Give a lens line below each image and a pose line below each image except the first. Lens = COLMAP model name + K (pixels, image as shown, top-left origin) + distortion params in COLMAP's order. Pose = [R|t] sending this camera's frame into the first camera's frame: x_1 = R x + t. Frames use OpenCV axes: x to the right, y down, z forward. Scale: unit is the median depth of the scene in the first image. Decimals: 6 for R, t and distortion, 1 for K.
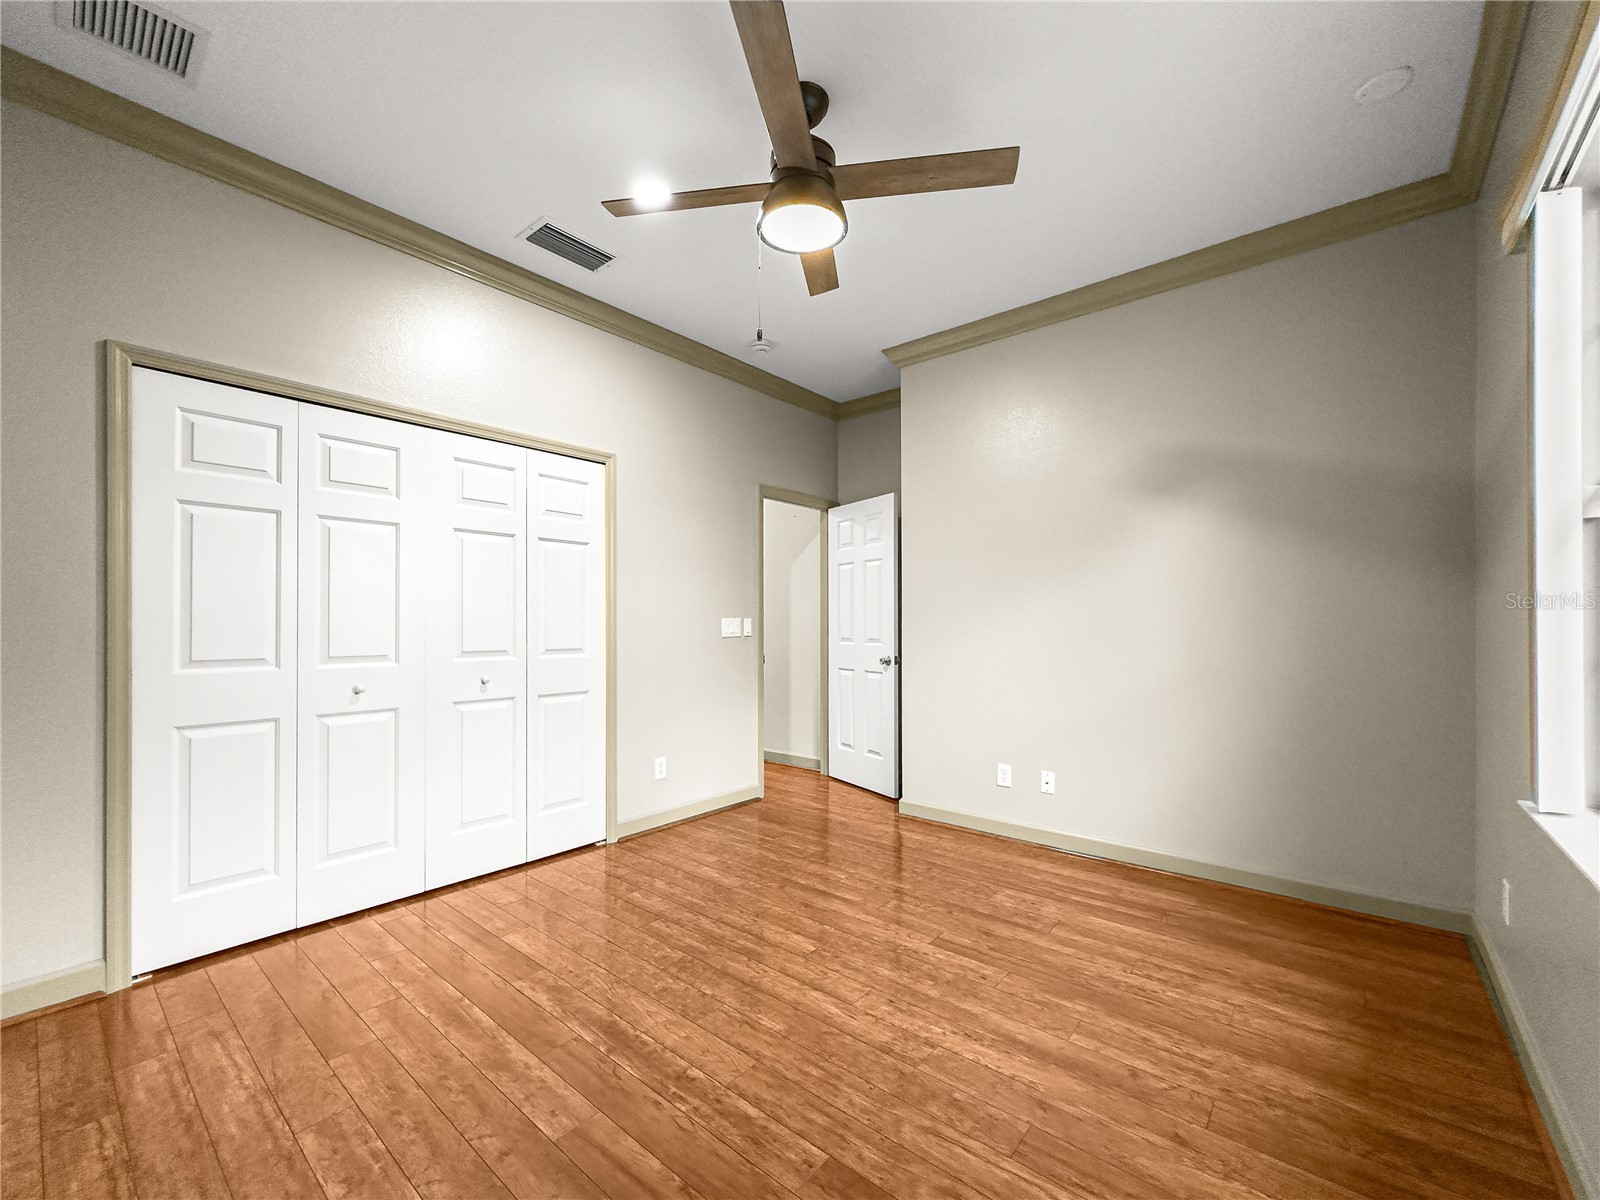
lens RADIAL K [[647.1, 0, 795.9], [0, 647.1, 610.7], [0, 0, 1]] dist [-0.002113, 0.000032]
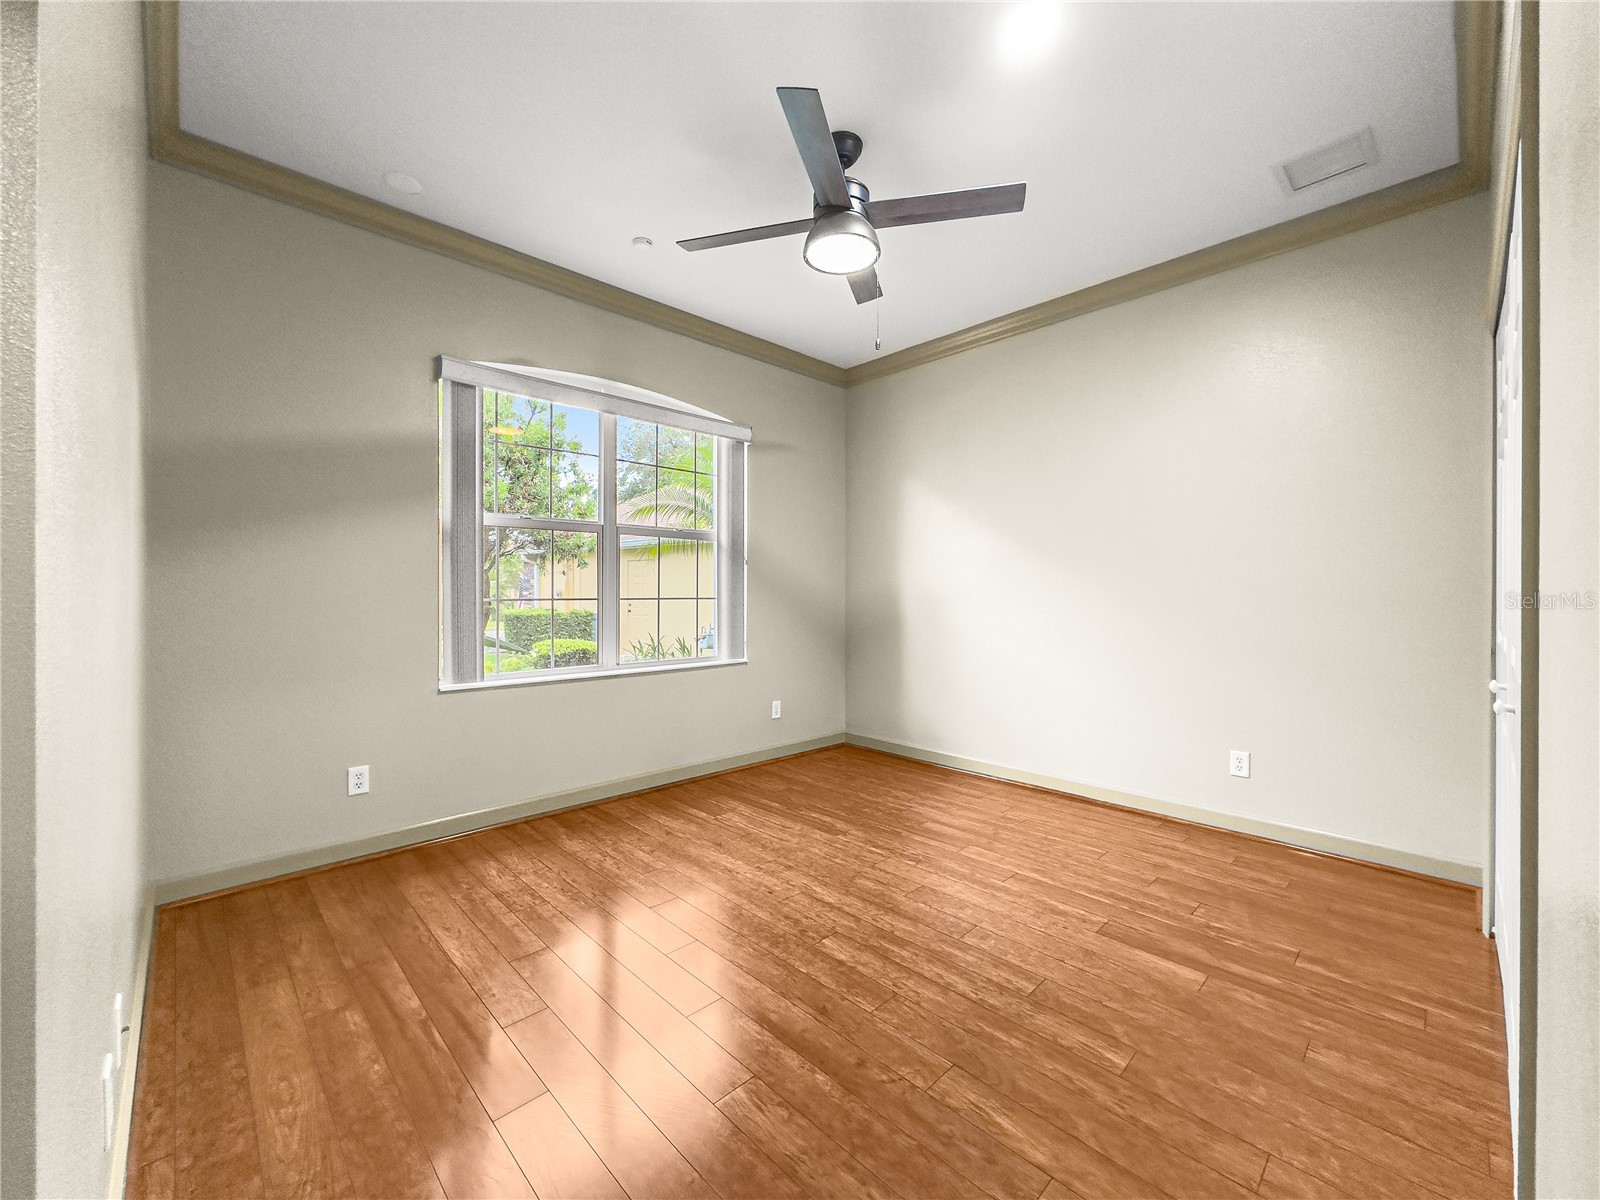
lens RADIAL K [[647.1, 0, 795.9], [0, 647.1, 610.7], [0, 0, 1]] dist [-0.002113, 0.000032]
pose [[-0.993924, -0.003578, 0.110010, -0.035844], [-0.002660, 0.999960, 0.008488, 0.048951], [-0.110036, 0.008144, -0.993894, 2.160074]]
